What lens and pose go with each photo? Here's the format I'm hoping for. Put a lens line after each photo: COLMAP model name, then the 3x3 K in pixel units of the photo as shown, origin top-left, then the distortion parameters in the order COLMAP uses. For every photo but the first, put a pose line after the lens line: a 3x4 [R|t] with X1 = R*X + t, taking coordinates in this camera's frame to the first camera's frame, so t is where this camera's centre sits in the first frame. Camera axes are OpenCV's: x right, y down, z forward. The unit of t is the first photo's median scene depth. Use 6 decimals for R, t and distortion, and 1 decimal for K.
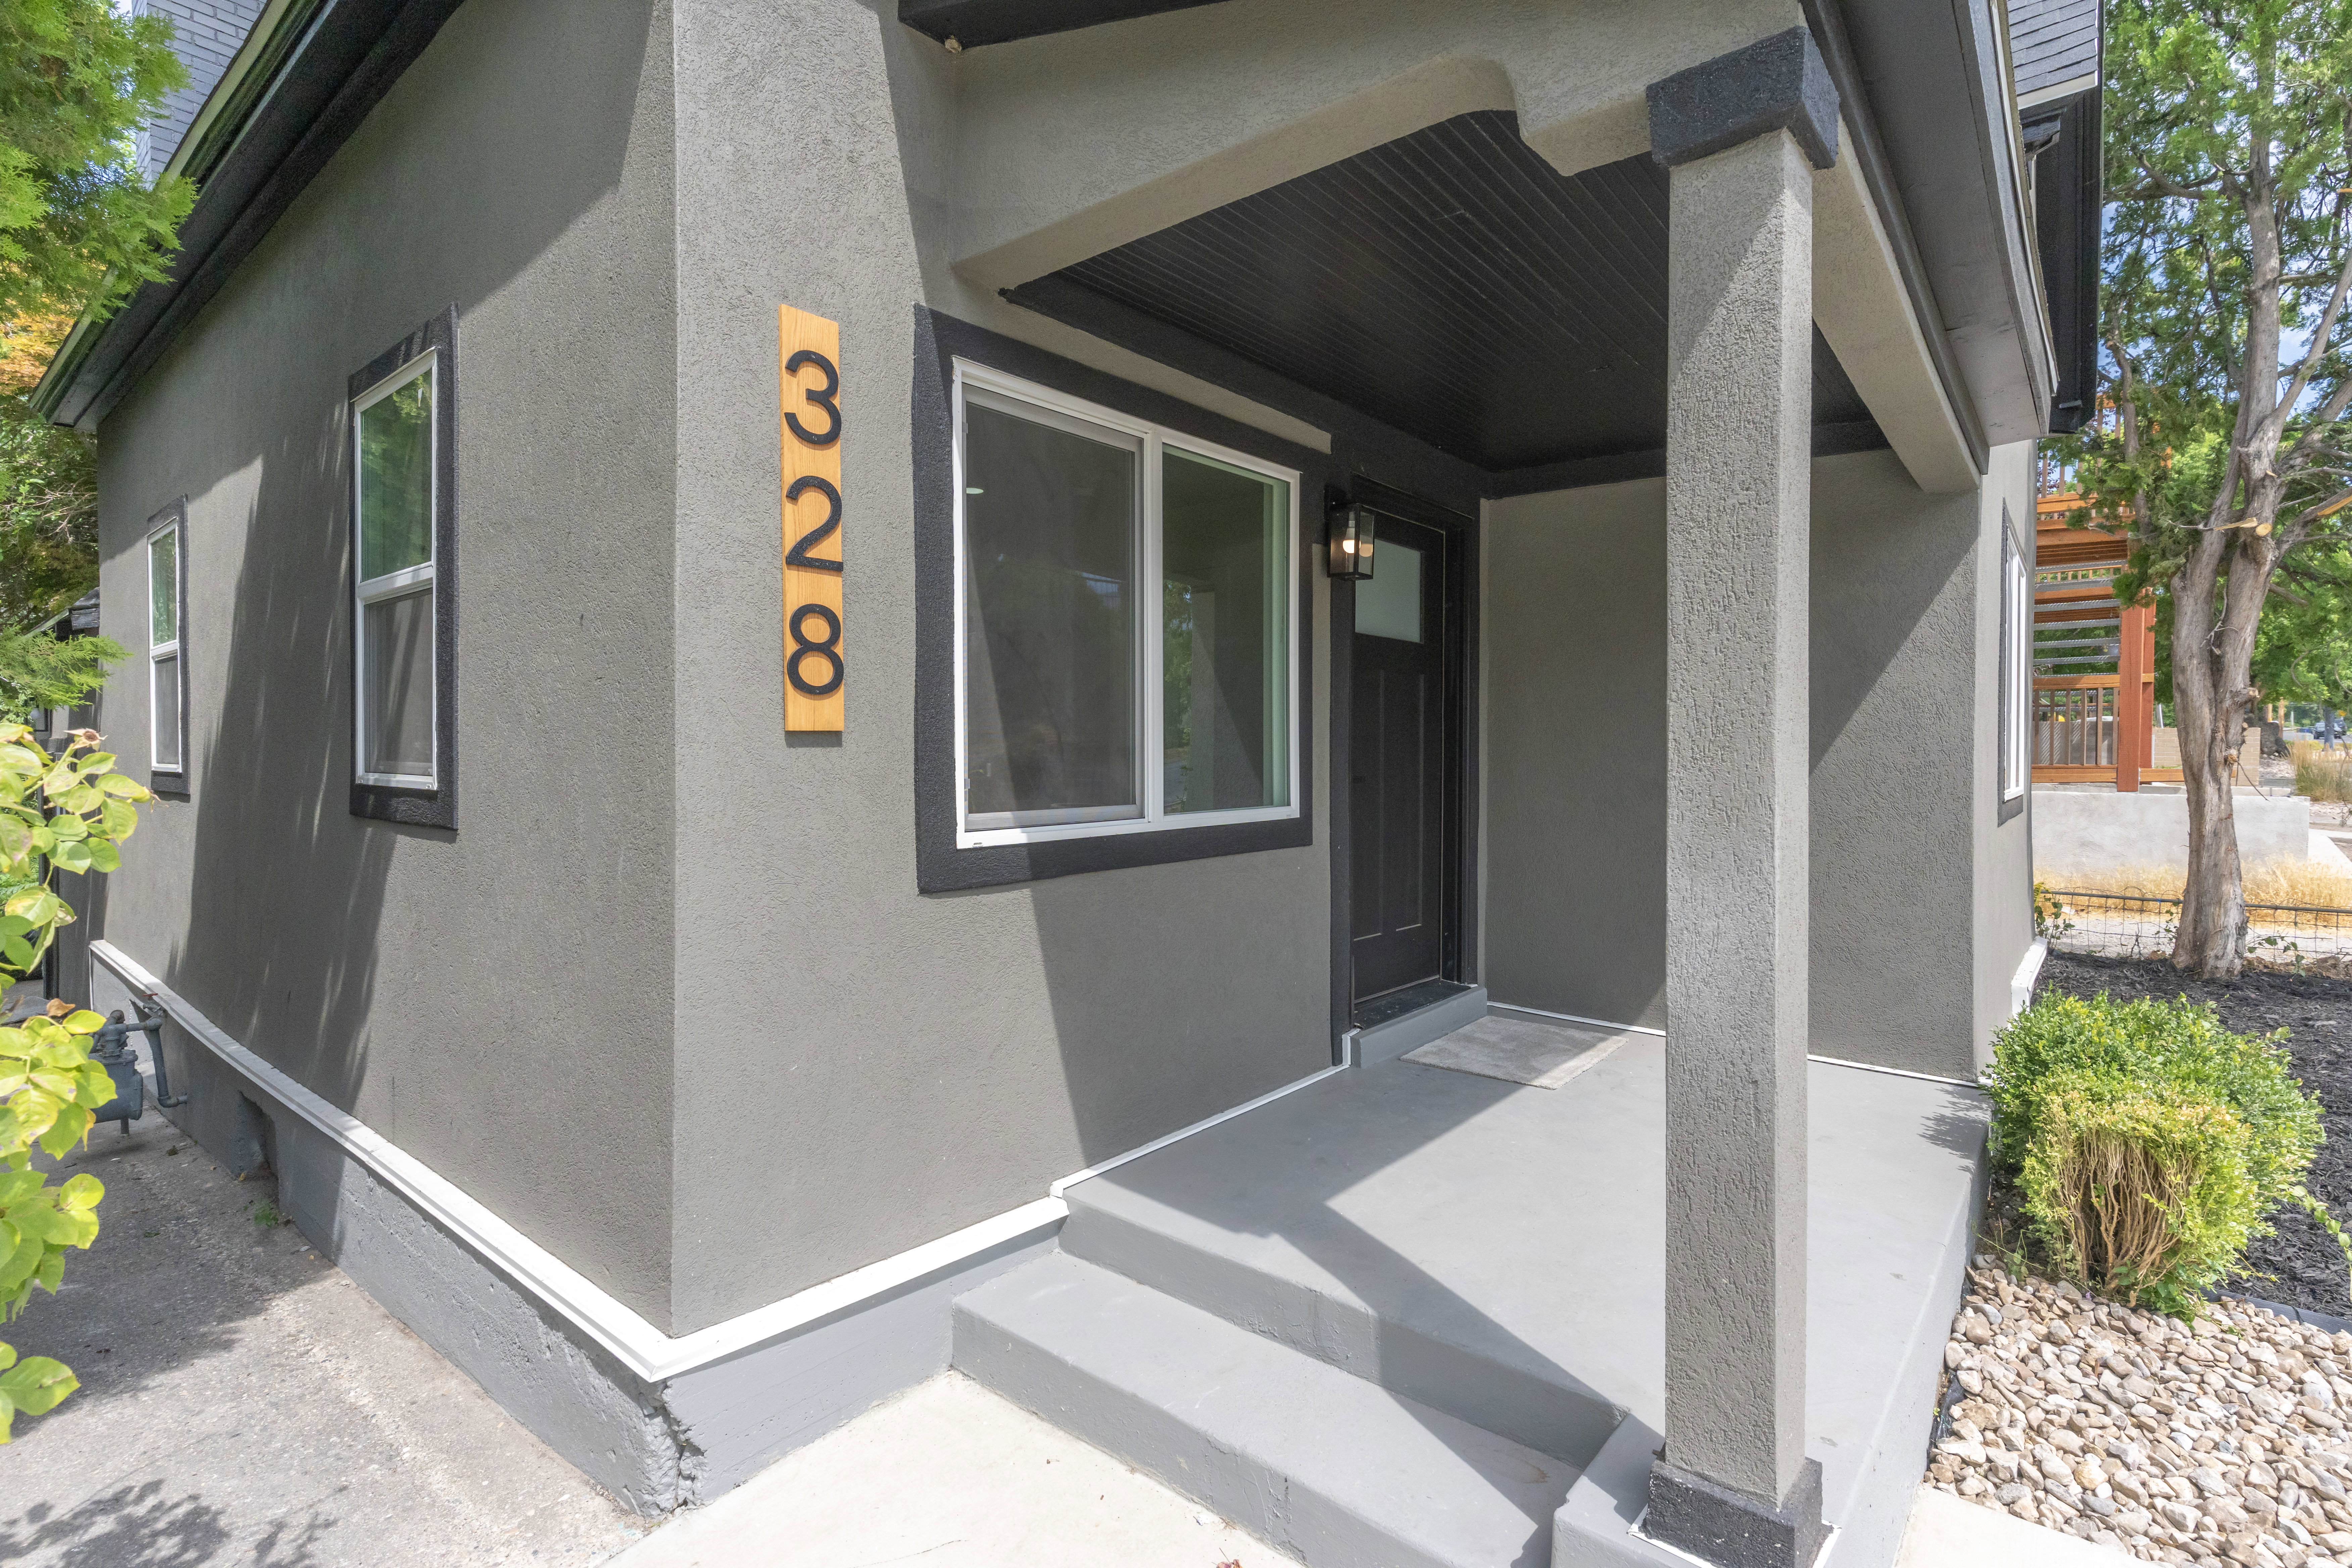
lens RADIAL K [[1103.4, 0, 1181.8], [0, 1103.4, 769.9], [0, 0, 1]] dist [0.003152, 0.000330]
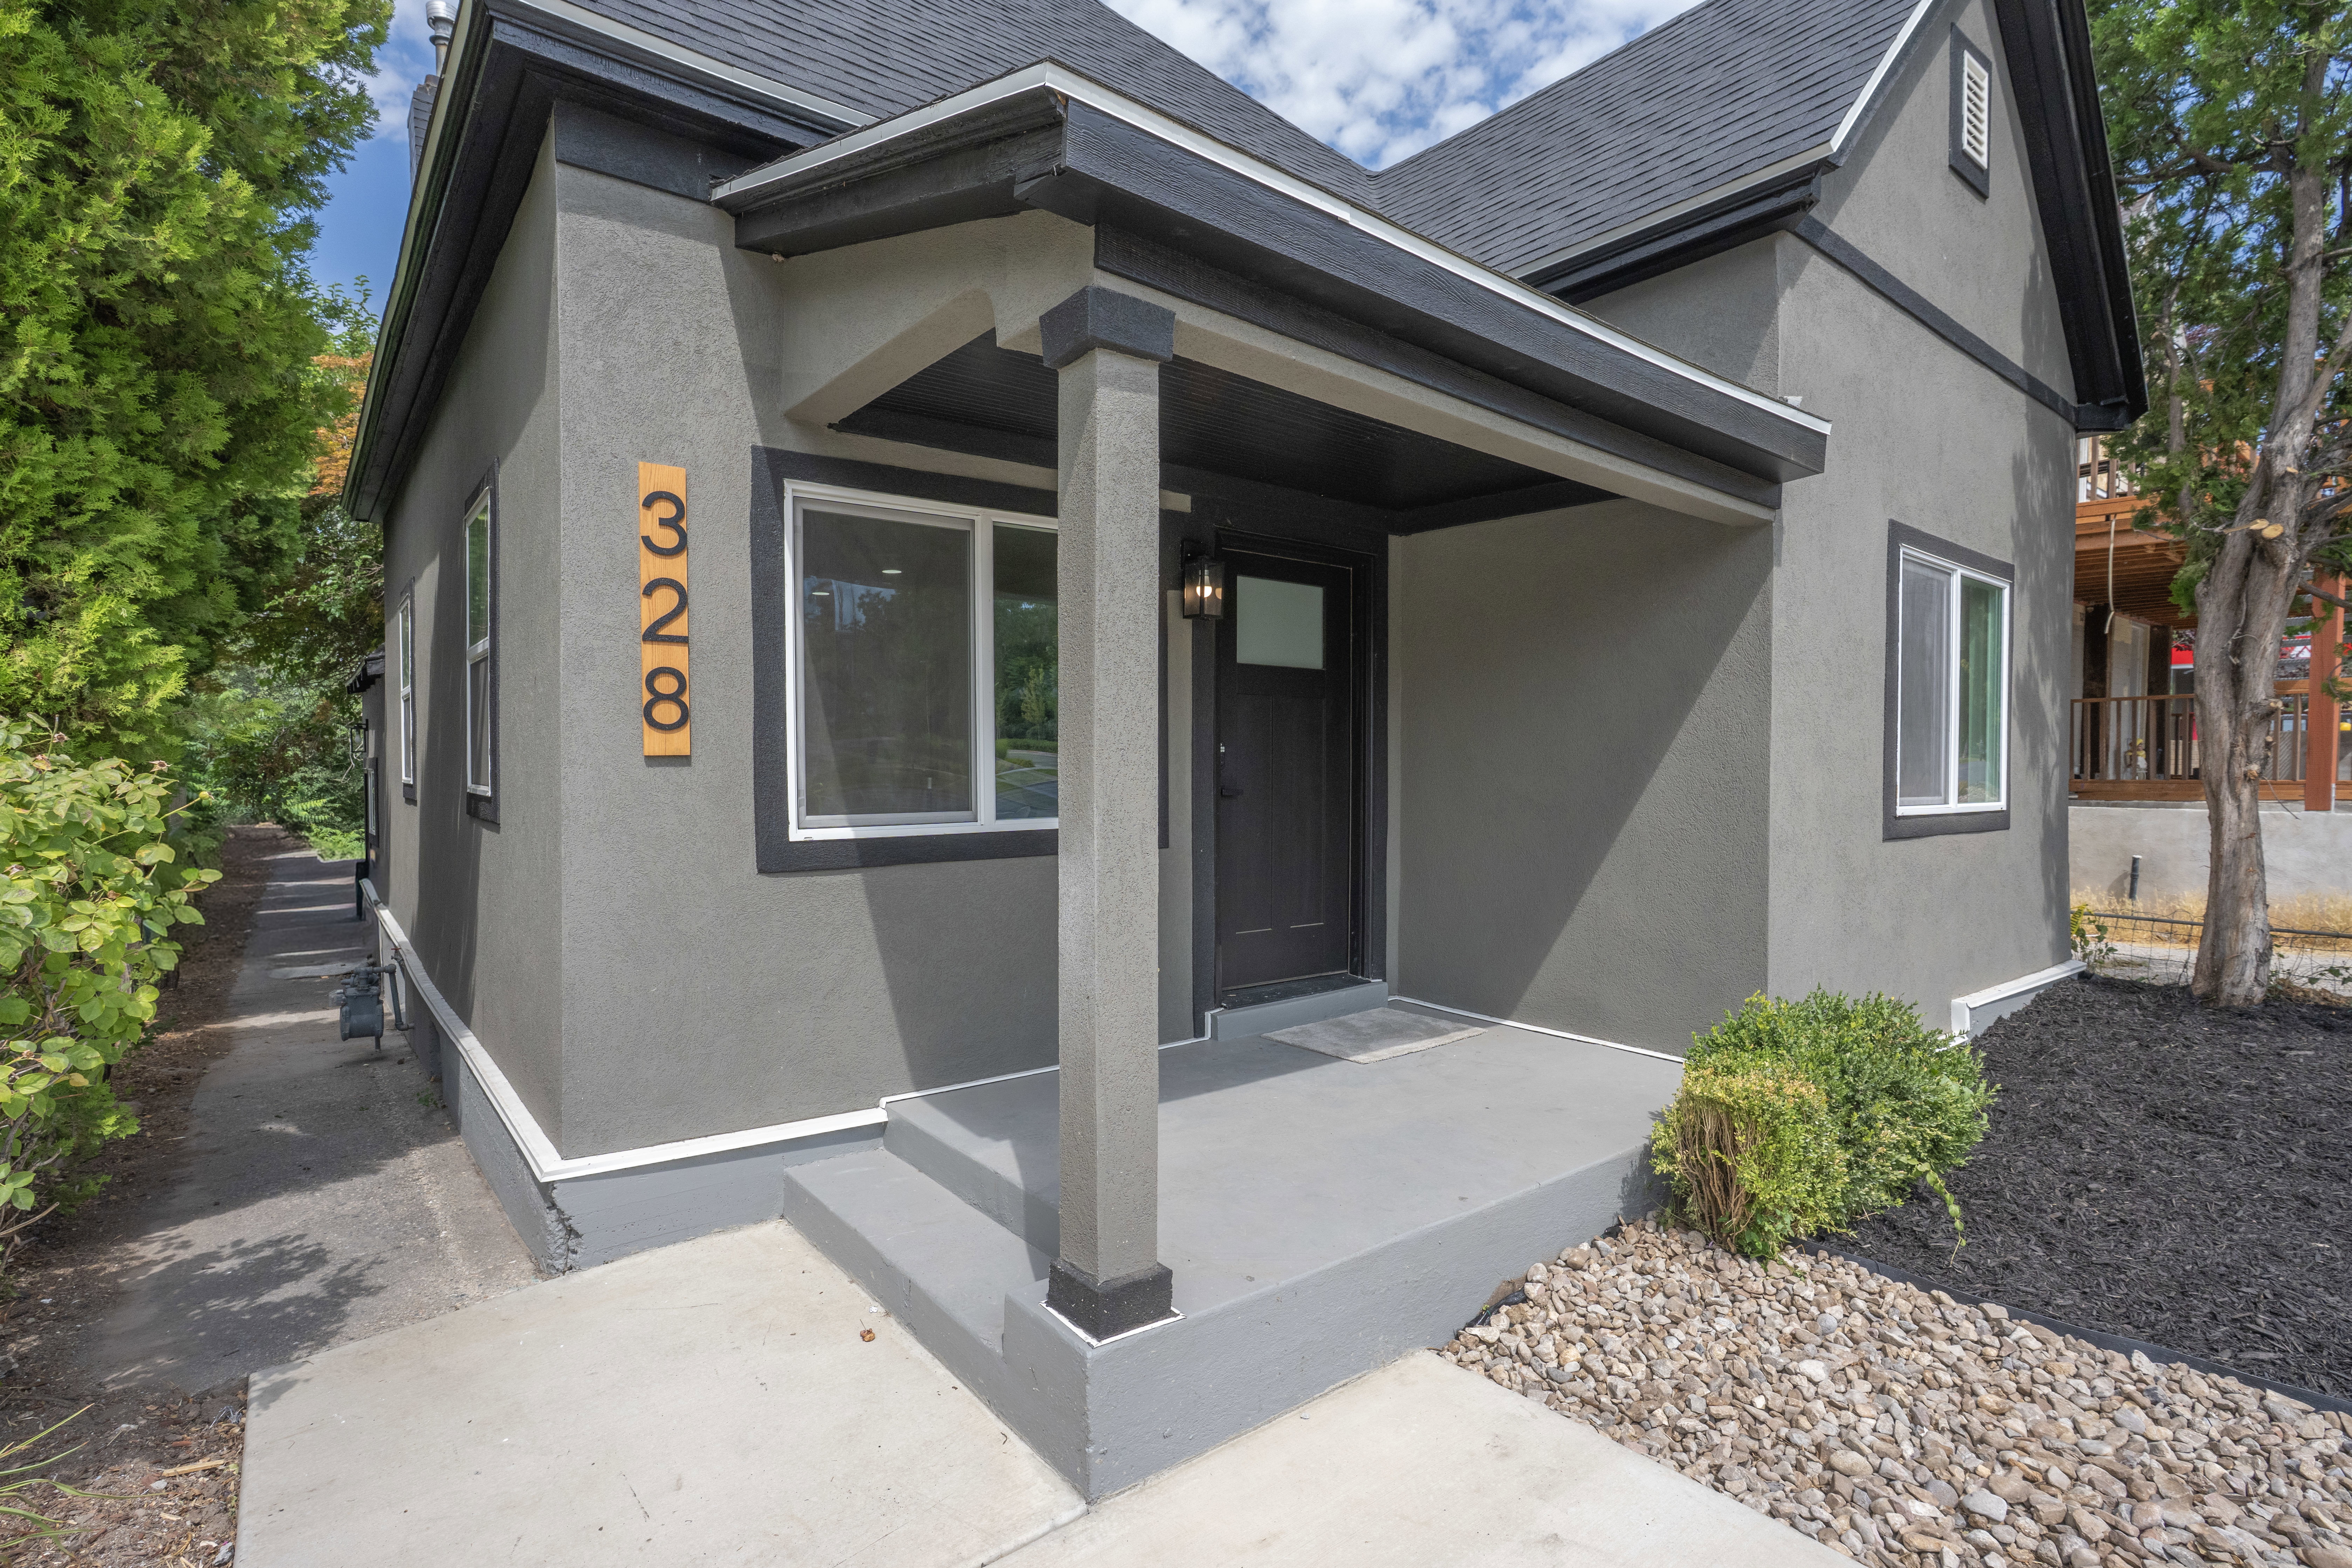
lens RADIAL K [[1145.3, 0, 1191.0], [0, 1145.3, 792.2], [0, 0, 1]] dist [-0.057295, 0.040141]
pose [[0.978763, 0.003607, -0.204965, 0.537138], [-0.002163, 0.999971, 0.007265, 0.000408], [0.204986, -0.006667, 0.978742, -0.252185]]
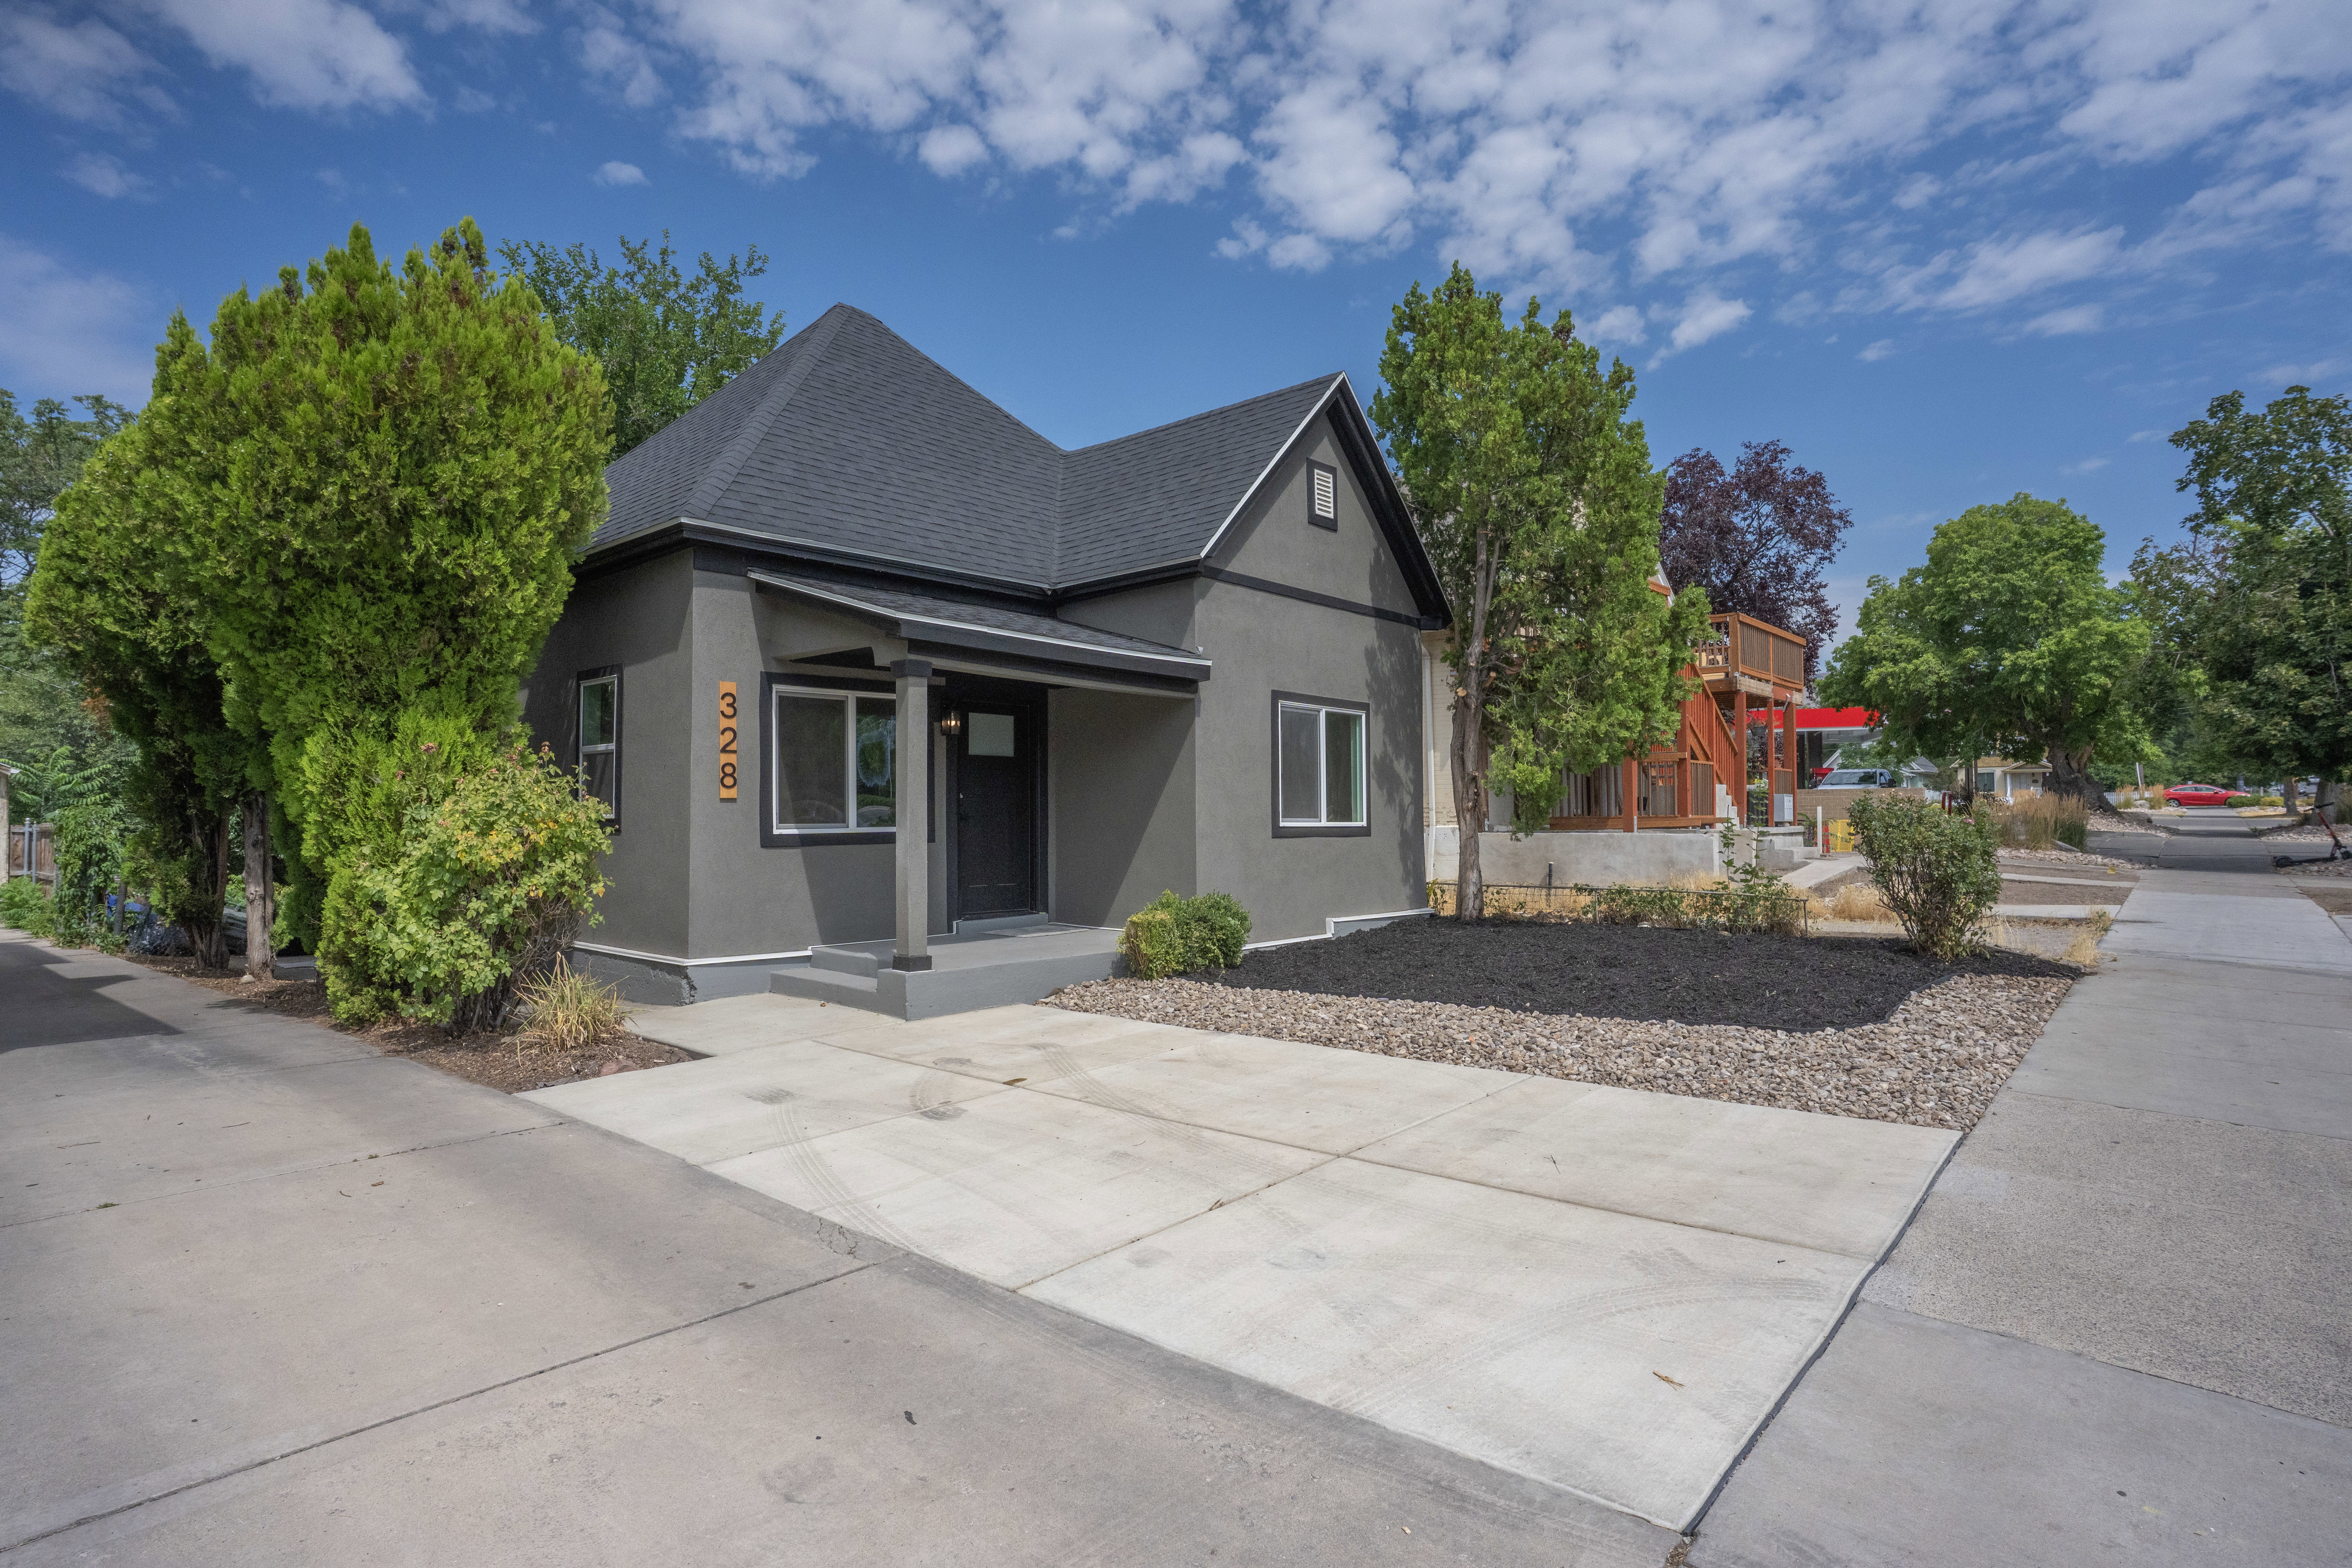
lens RADIAL K [[1263.5, 0, 1183.2], [0, 1263.5, 785.3], [0, 0, 1]] dist [-0.070244, -0.000041]
pose [[0.998950, -0.008253, -0.045055, 1.110762], [0.006276, 0.999019, -0.043844, 0.092752], [0.045372, 0.043515, 0.998022, -2.501606]]
